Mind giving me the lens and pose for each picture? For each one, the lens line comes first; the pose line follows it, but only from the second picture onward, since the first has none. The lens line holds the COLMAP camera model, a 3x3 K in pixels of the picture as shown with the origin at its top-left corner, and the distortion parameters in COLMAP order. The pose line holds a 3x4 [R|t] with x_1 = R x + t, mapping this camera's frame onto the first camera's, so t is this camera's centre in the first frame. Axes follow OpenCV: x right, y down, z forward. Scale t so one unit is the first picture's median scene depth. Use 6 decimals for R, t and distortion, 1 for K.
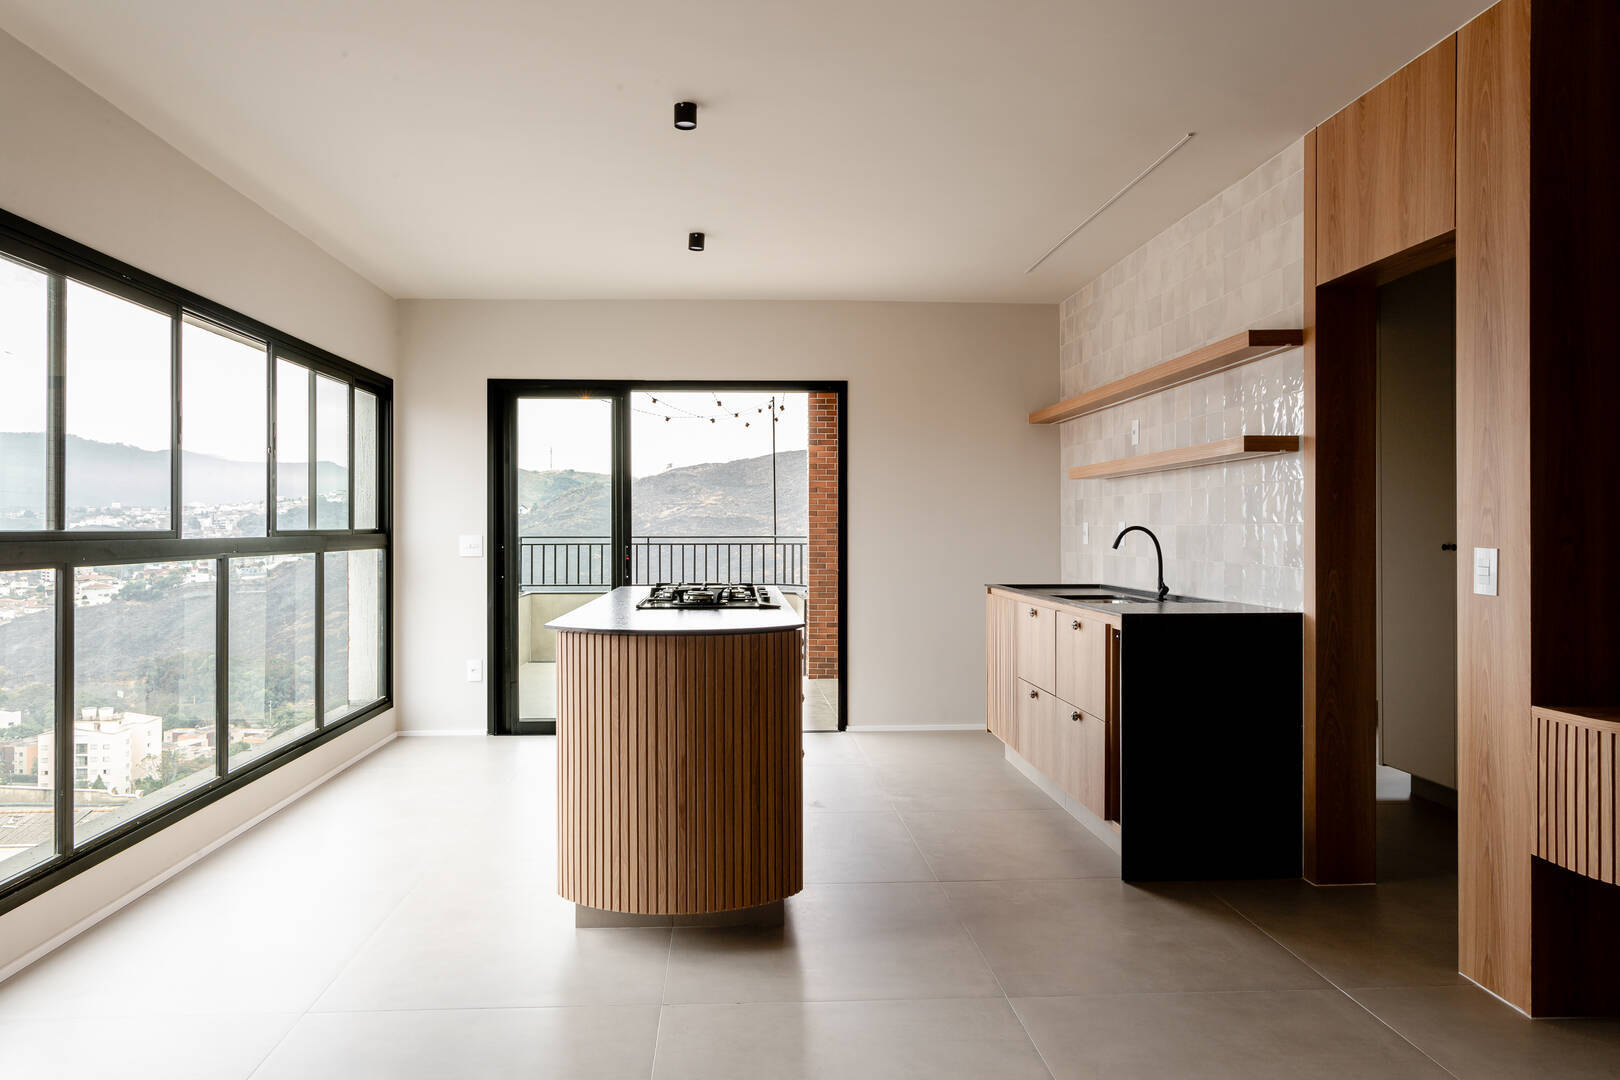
lens RADIAL K [[1040.5, 0, 808.1], [0, 1040.5, 537.6], [0, 0, 1]] dist [-0.004214, 0.002708]
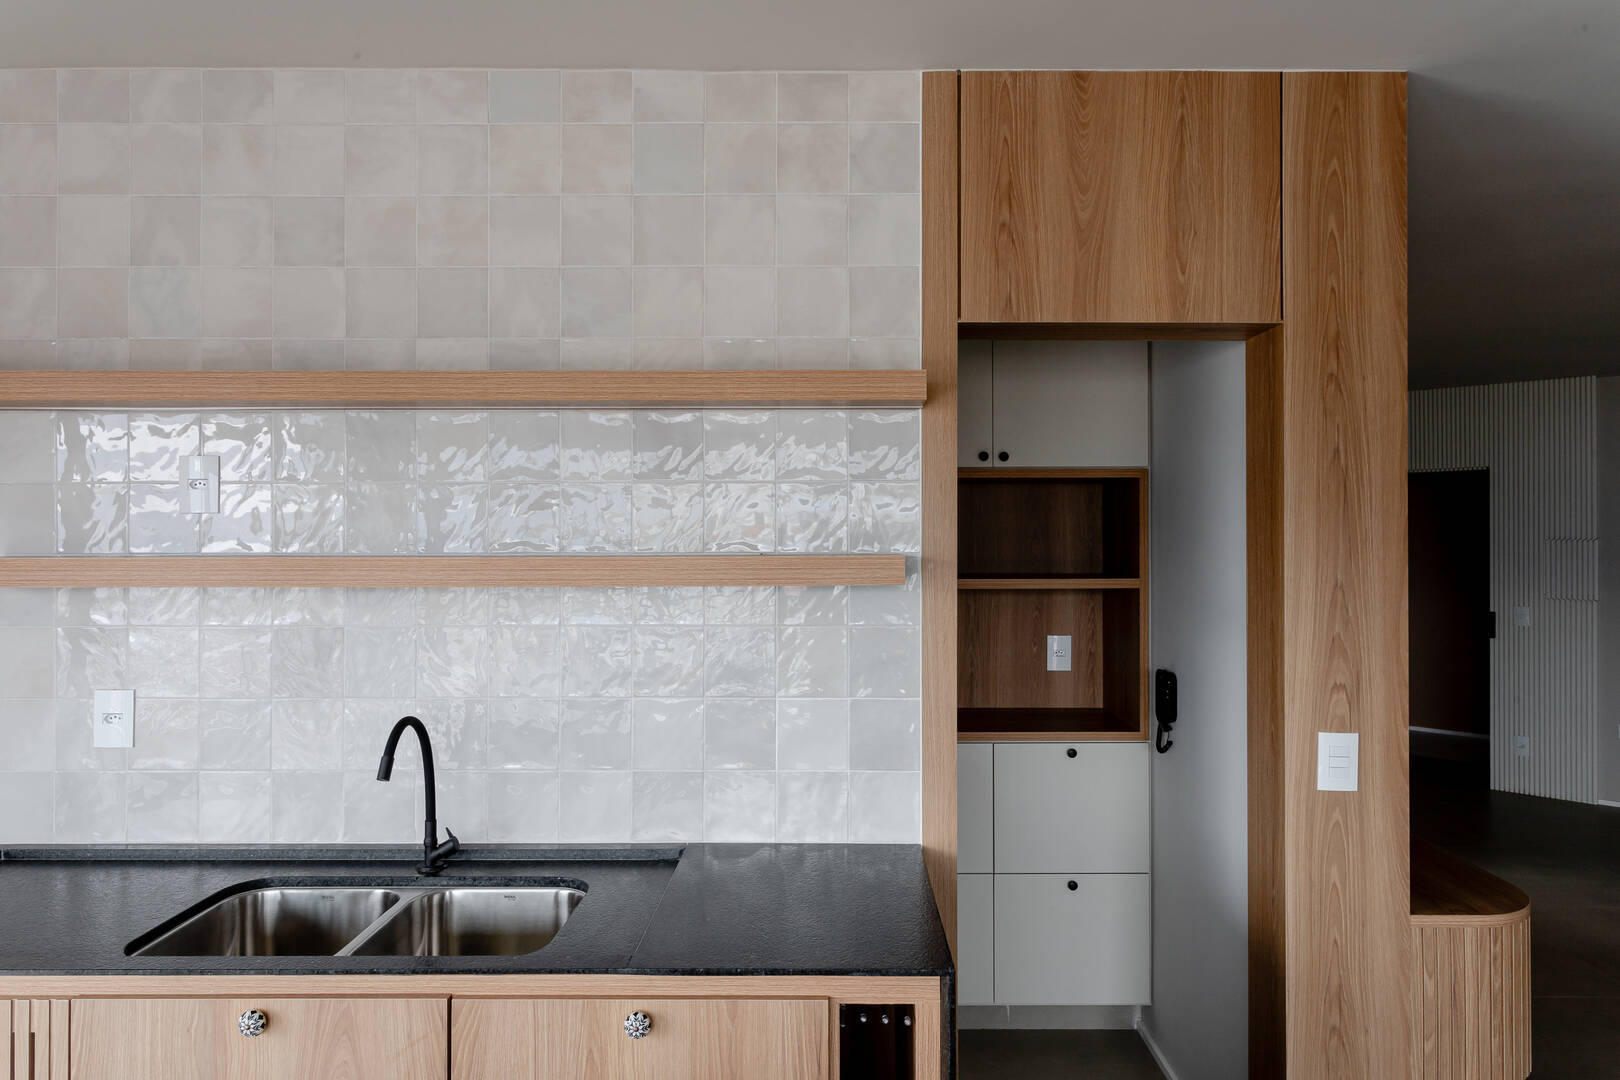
lens RADIAL K [[1040.5, 0, 814.1], [0, 1040.5, 529.1], [0, 0, 1]] dist [-0.004214, 0.002708]
pose [[0.076989, 0.008526, 0.996995, -0.180231], [0.007024, 0.999934, -0.009094, -0.138674], [-0.997007, 0.007703, 0.076924, 1.294243]]
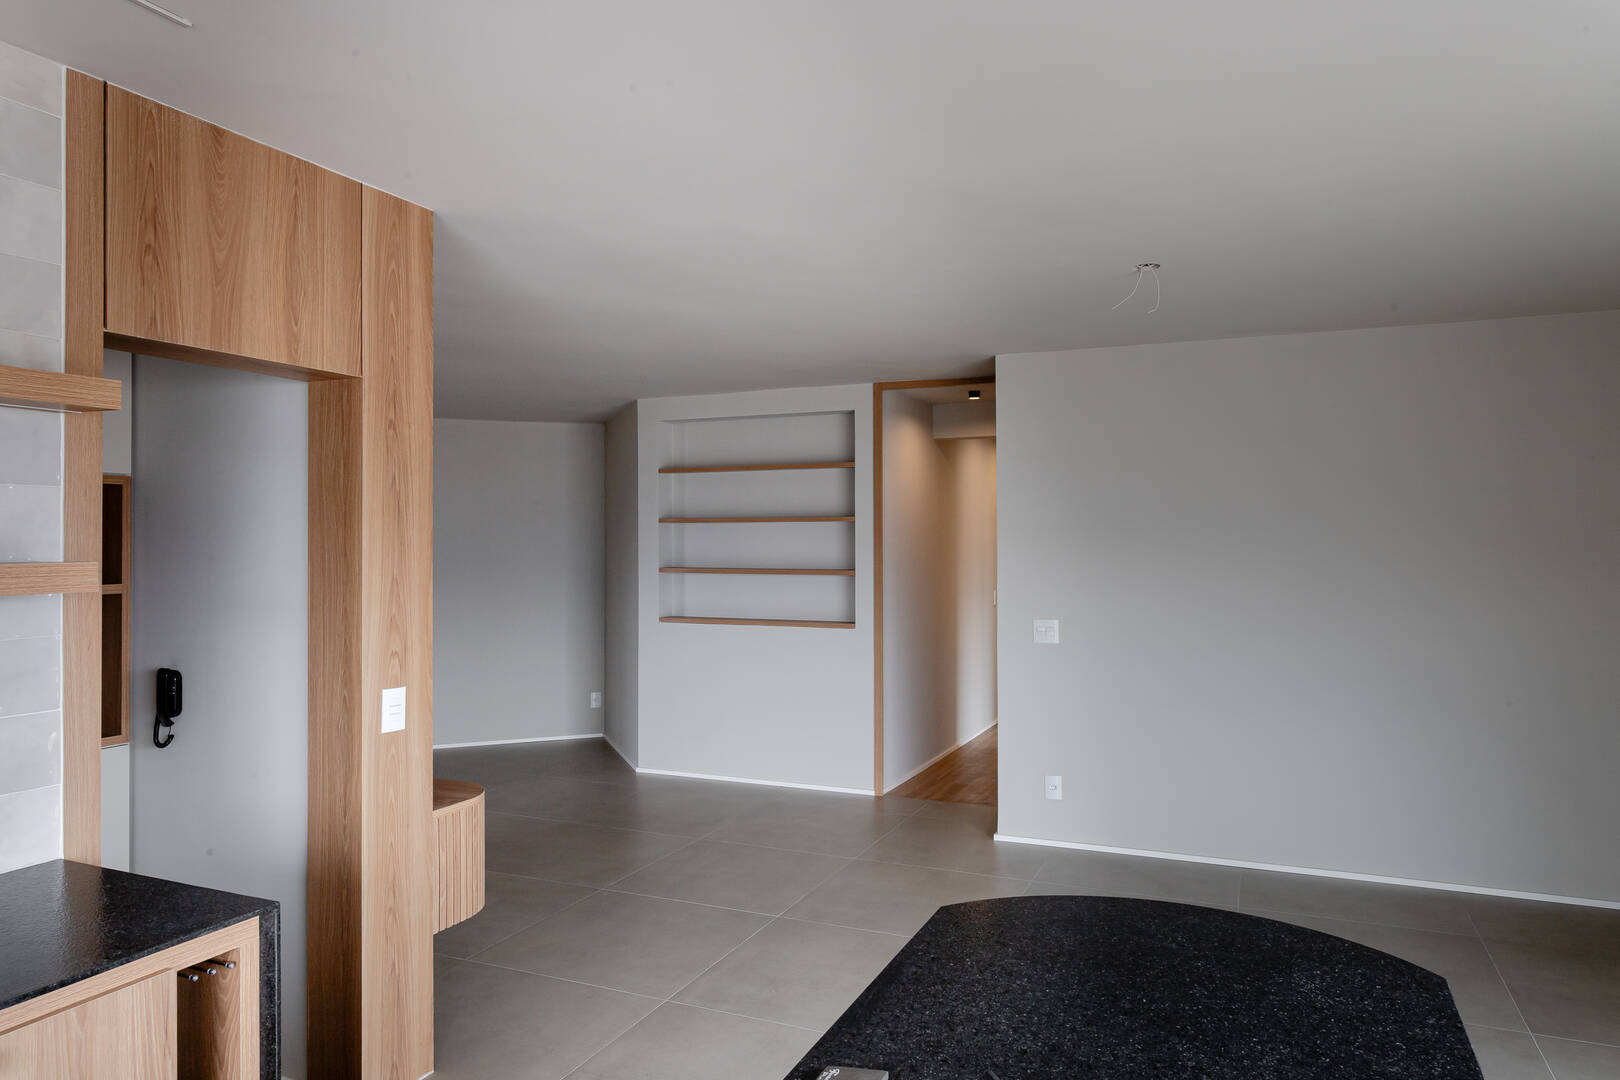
lens RADIAL K [[1040.5, 0, 807.1], [0, 1040.5, 534.3], [0, 0, 1]] dist [-0.004214, 0.002708]
pose [[-0.878911, 0.005881, 0.476949, -0.238079], [0.006917, 0.999976, 0.000416, -0.142947], [-0.476936, 0.003665, -0.878931, 1.685544]]
